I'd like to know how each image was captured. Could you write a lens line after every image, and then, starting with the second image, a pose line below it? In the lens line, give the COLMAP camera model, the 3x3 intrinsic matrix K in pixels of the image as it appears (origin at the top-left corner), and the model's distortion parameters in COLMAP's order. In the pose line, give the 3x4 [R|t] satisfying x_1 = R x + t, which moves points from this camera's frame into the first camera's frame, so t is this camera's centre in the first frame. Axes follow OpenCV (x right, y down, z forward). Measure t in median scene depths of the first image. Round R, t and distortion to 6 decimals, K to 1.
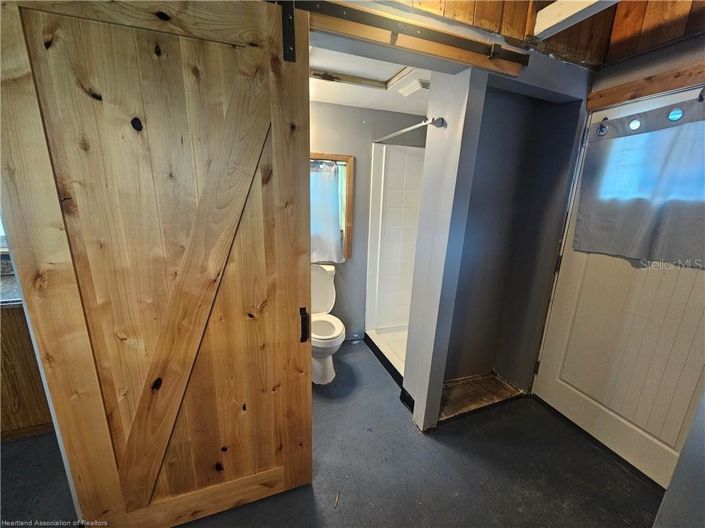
lens RADIAL K [[287.7, 0, 352.7], [0, 287.7, 267.9], [0, 0, 1]] dist [-0.009051, 0.001613]
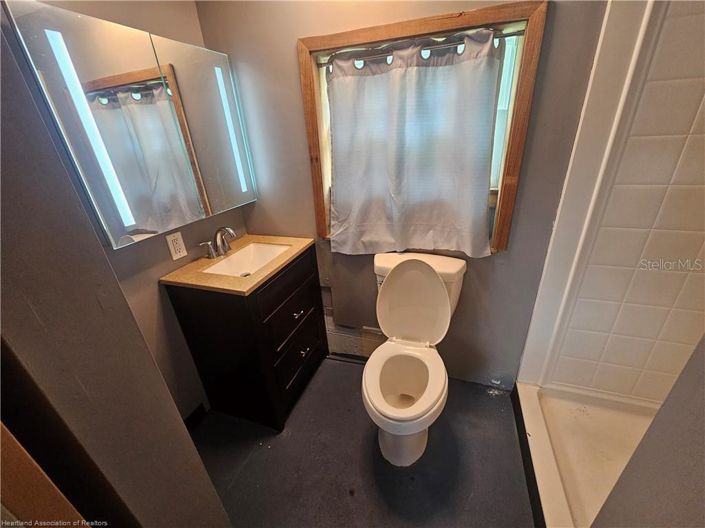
lens RADIAL K [[287.7, 0, 355.3], [0, 287.7, 261.0], [0, 0, 1]] dist [-0.009051, 0.001613]
pose [[0.782931, 0.195212, -0.590688, 0.090751], [-0.068204, 0.970703, 0.230399, -0.116824], [0.618359, -0.140099, 0.773307, 0.487257]]
